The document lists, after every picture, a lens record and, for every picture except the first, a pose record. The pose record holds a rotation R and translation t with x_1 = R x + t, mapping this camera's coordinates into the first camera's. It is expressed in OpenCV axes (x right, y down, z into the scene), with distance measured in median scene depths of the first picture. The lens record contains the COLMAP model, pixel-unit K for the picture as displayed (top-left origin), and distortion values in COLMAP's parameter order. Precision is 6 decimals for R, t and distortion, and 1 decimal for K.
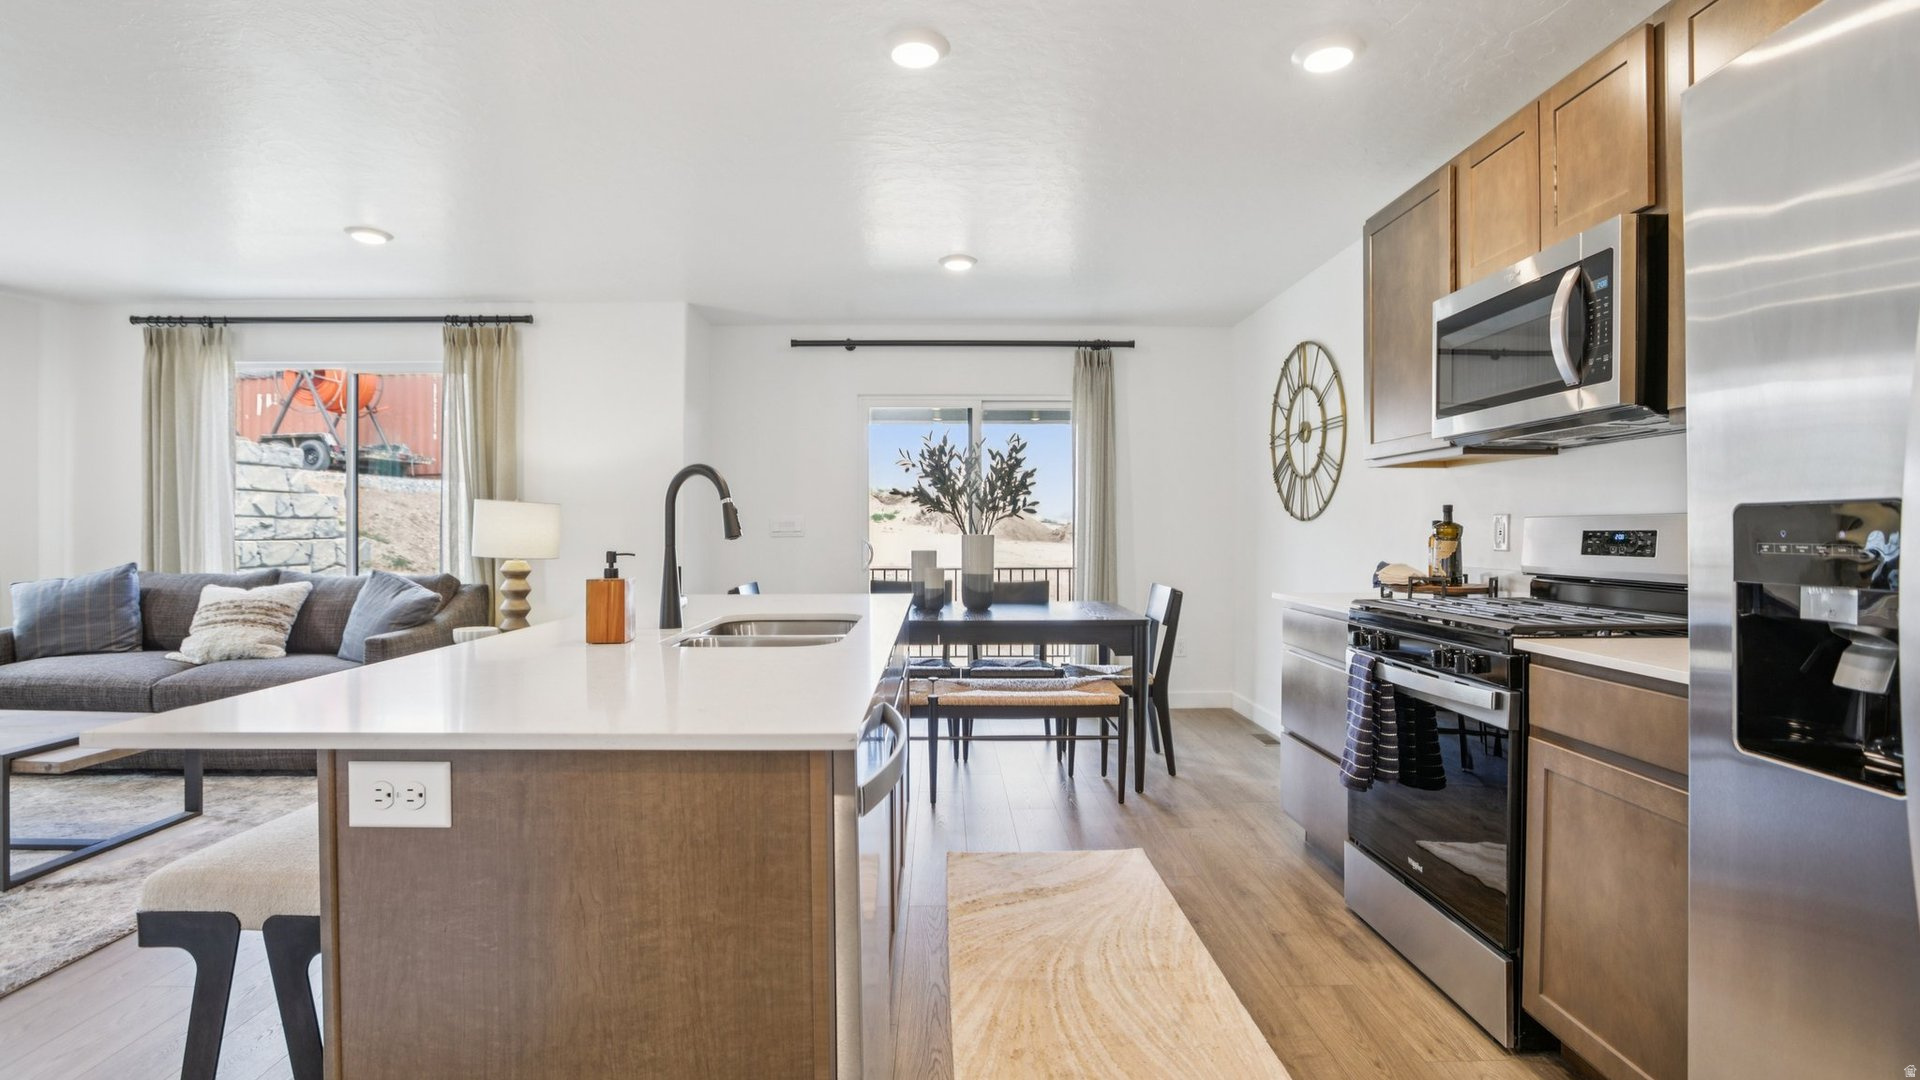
lens RADIAL K [[891.0, 0, 954.2], [0, 891.0, 536.6], [0, 0, 1]] dist [-0.050631, 0.020072]
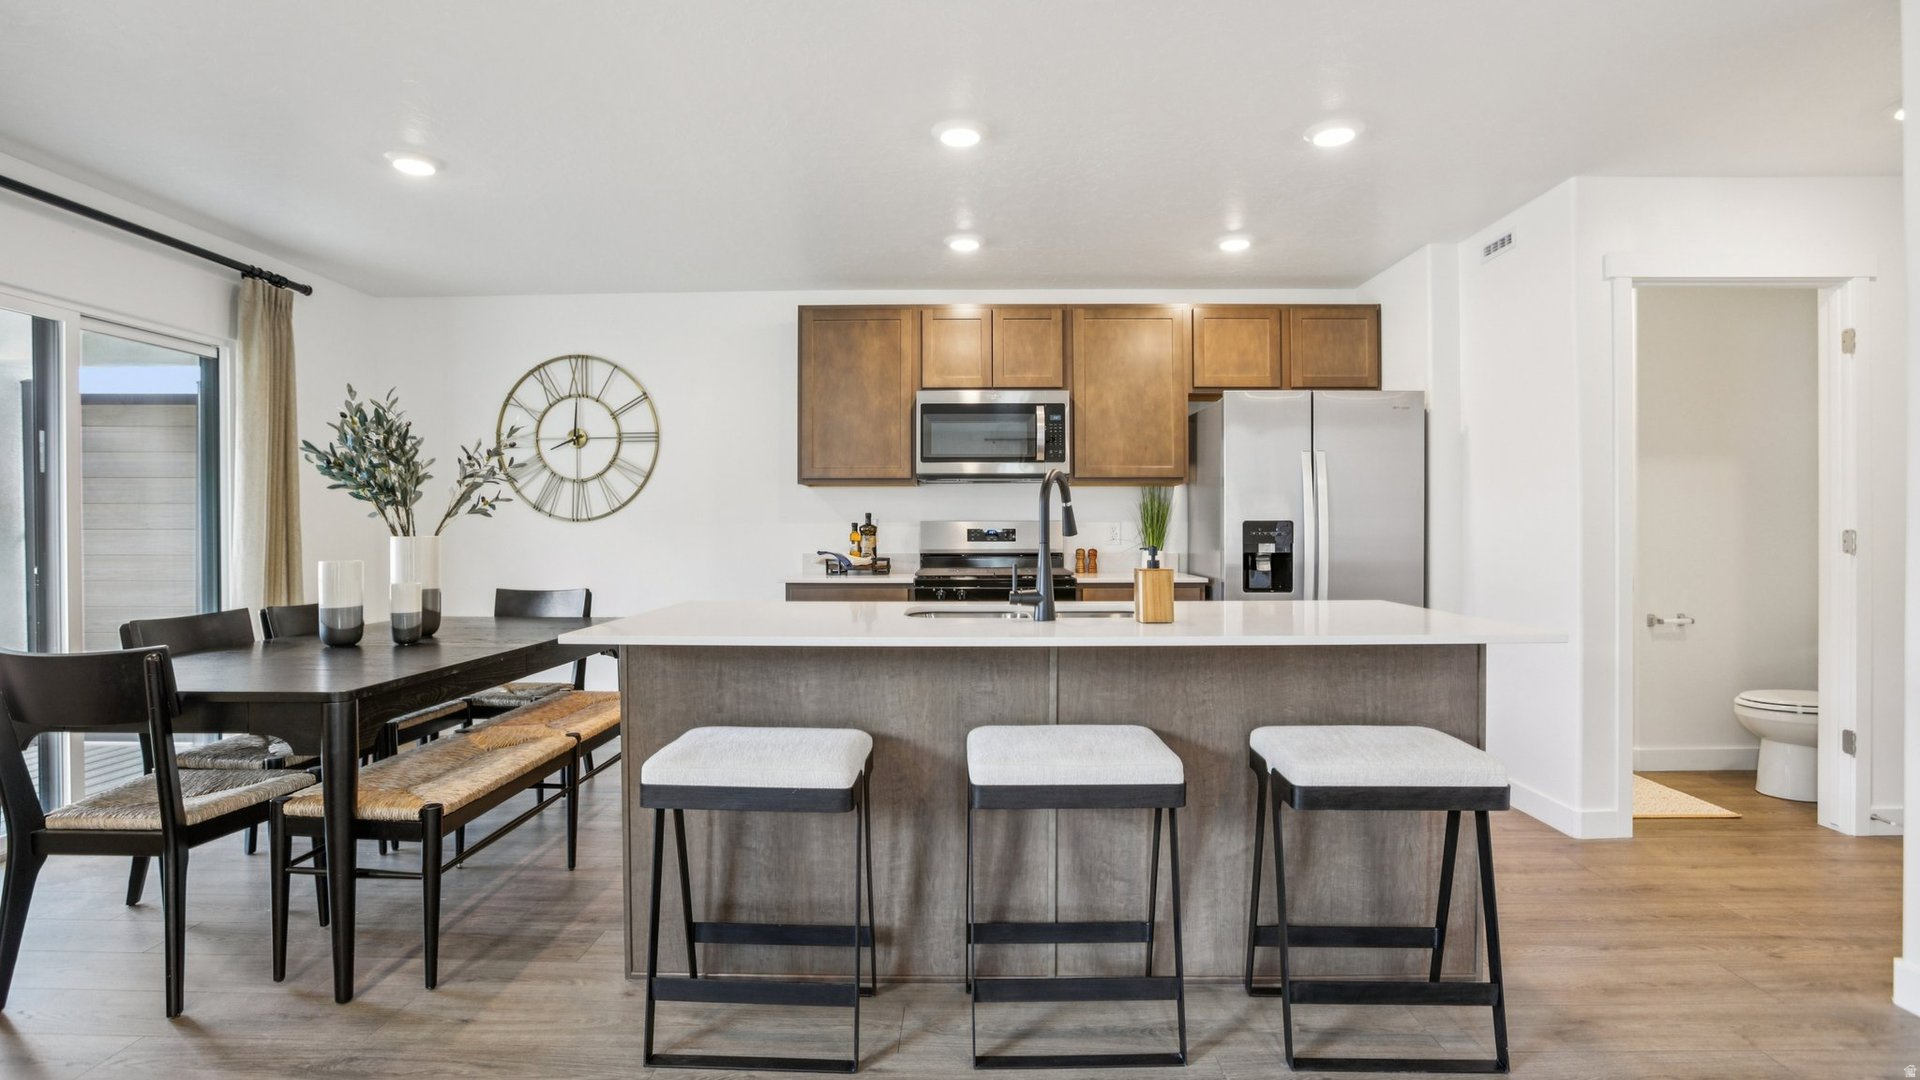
lens RADIAL K [[891.0, 0, 955.9], [0, 891.0, 532.8], [0, 0, 1]] dist [-0.064302, 0.026068]
pose [[0.024016, -0.003964, 0.999704, -0.672770], [0.010338, 0.999940, 0.003716, -0.003509], [-0.999658, 0.010246, 0.024056, 0.523539]]
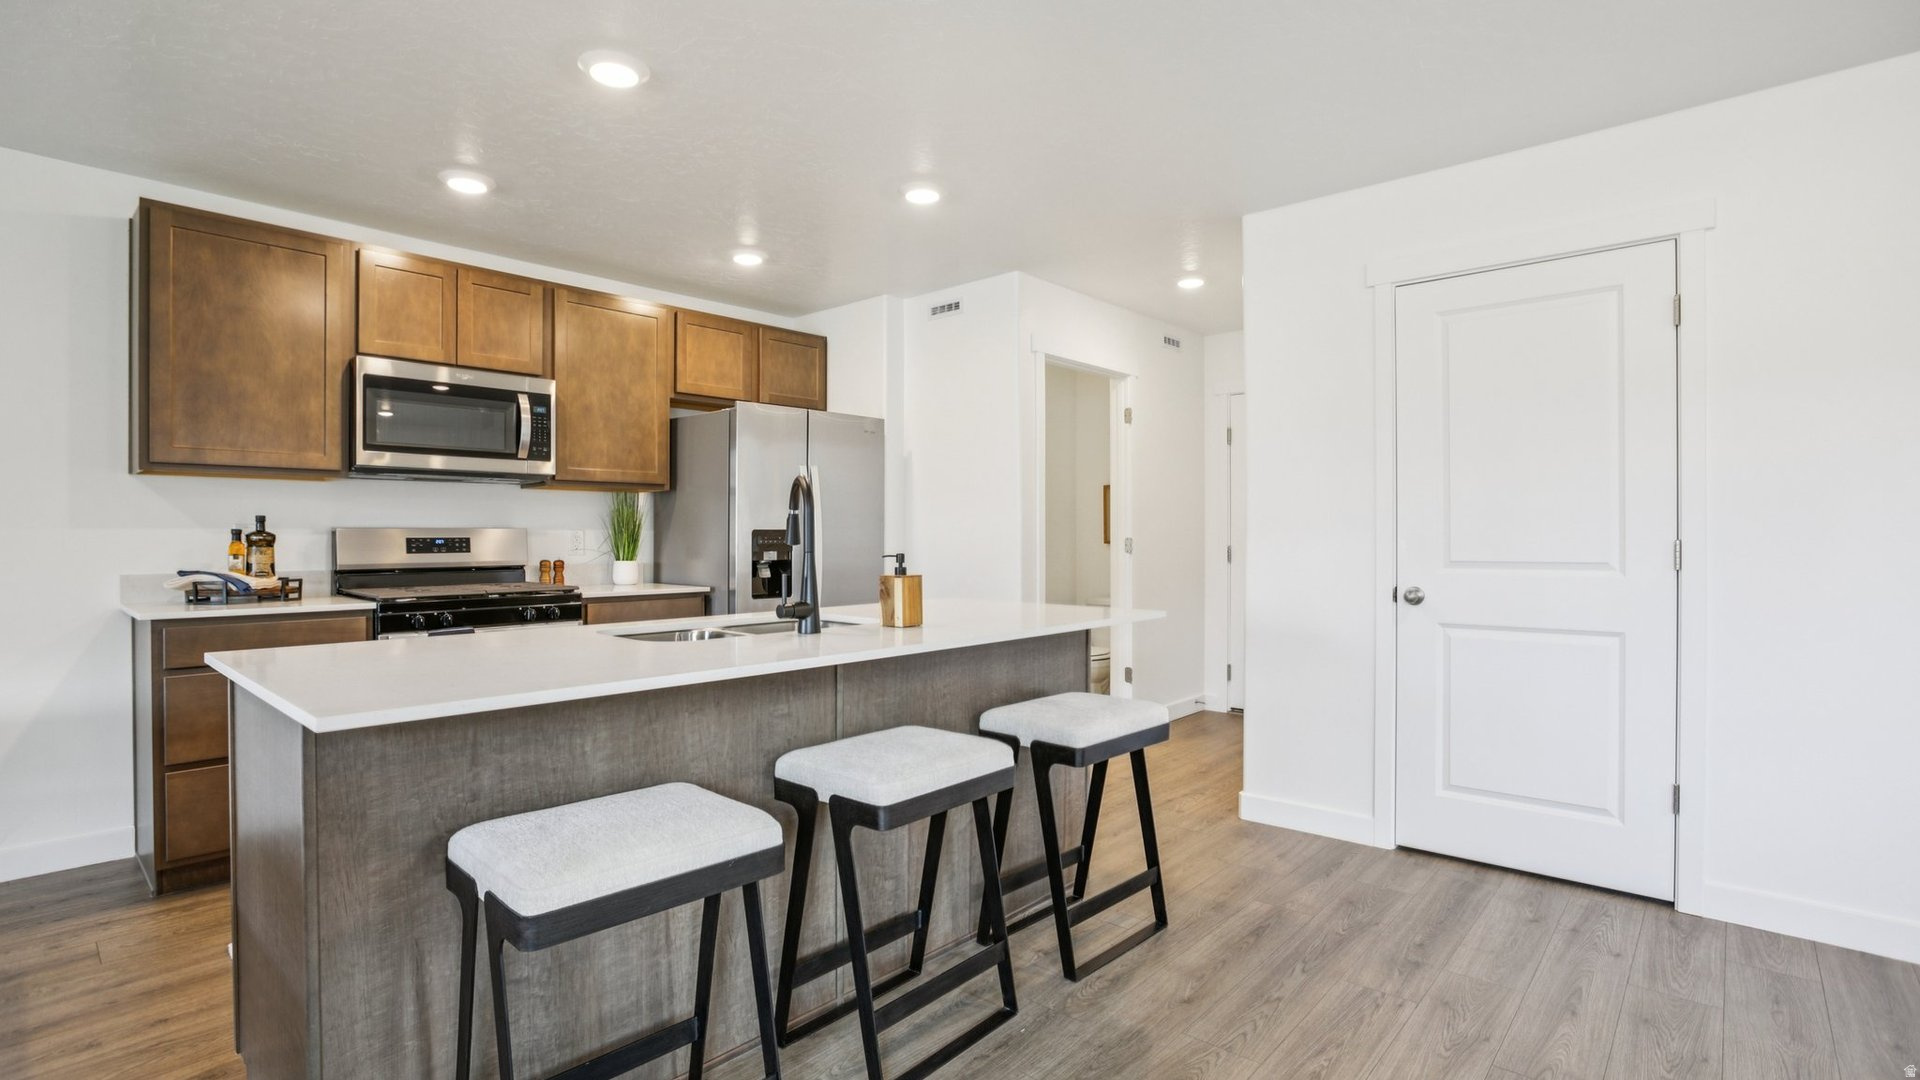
lens RADIAL K [[891.0, 0, 954.2], [0, 891.0, 536.6], [0, 0, 1]] dist [-0.050631, 0.020072]
pose [[-0.736743, 0.001586, 0.676171, -0.549955], [0.008187, 0.999945, 0.006575, -0.006349], [-0.676123, 0.010380, -0.736716, 0.793914]]
